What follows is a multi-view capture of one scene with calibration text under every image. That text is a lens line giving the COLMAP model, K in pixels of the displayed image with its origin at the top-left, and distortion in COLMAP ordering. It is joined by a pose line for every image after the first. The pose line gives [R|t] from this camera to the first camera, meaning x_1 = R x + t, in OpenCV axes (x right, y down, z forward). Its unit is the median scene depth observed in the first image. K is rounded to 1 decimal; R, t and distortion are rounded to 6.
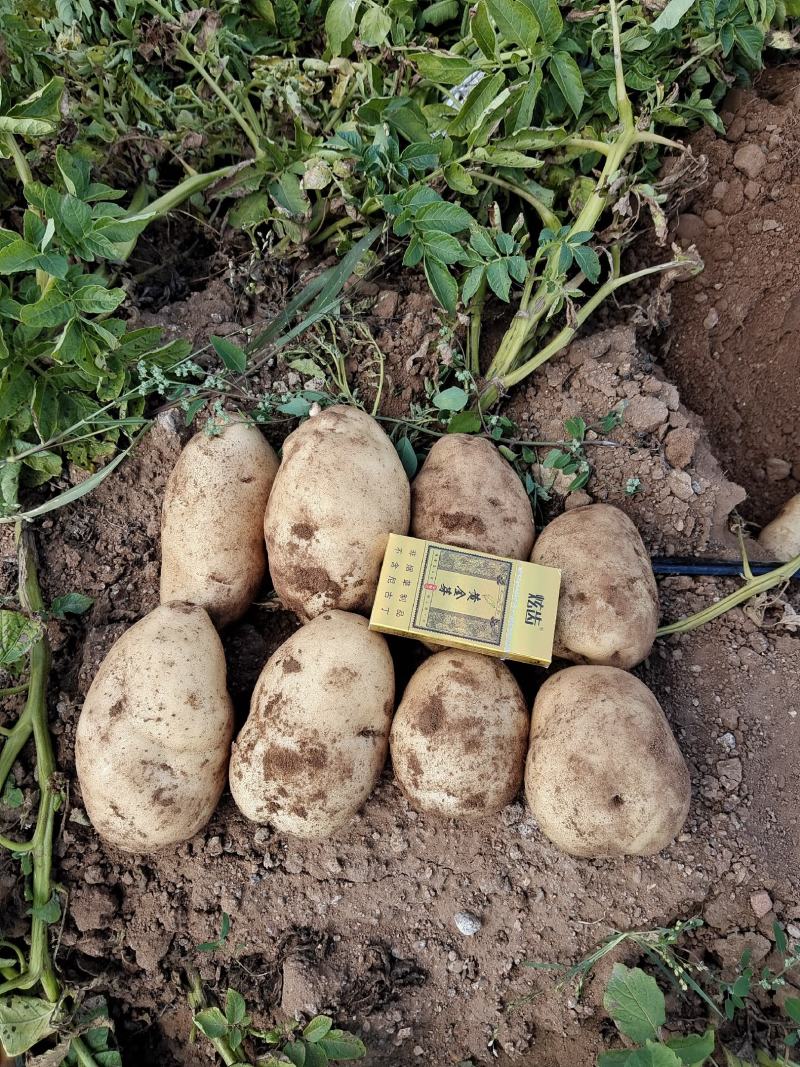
lens RADIAL K [[824.7, 0, 396.2], [0, 824.7, 537.9], [0, 0, 1]] dist [0.131044, -0.273287]
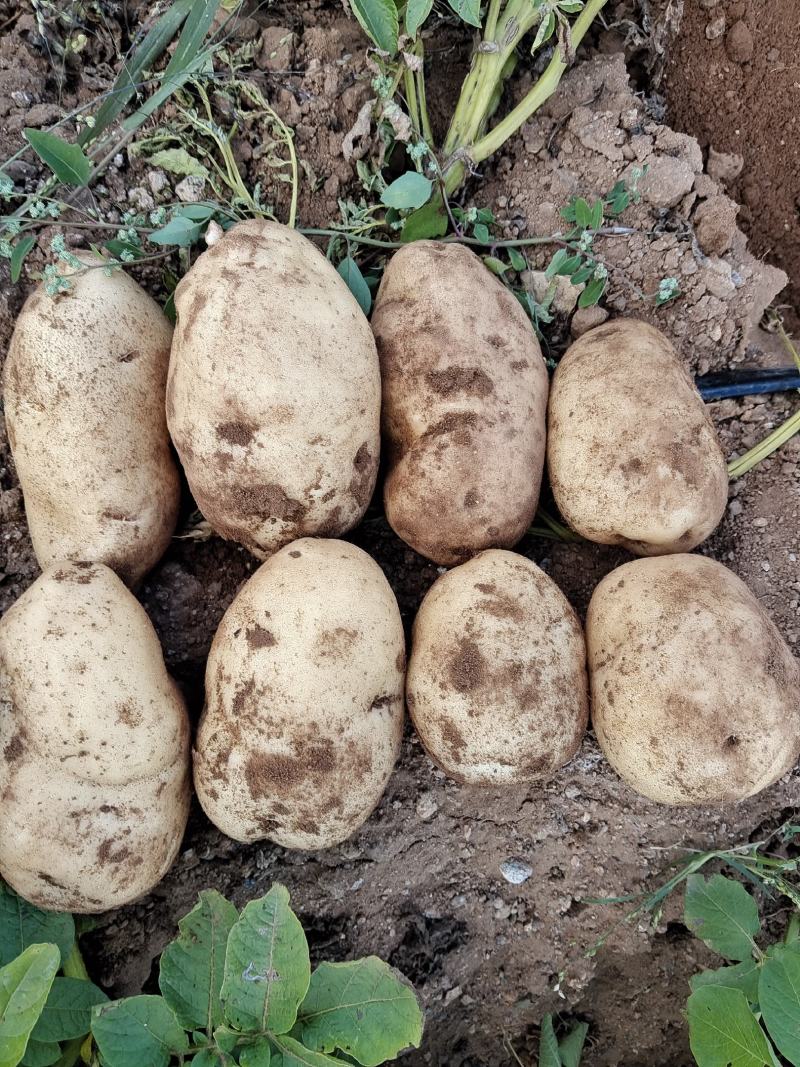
lens RADIAL K [[855.3, 0, 400.1], [0, 855.3, 528.4], [0, 0, 1]] dist [0.064061, -0.162252]
pose [[0.978281, -0.162141, 0.129134, -0.081864], [0.126645, 0.960735, 0.246880, -0.084625], [-0.164093, -0.225164, 0.960403, 0.292246]]
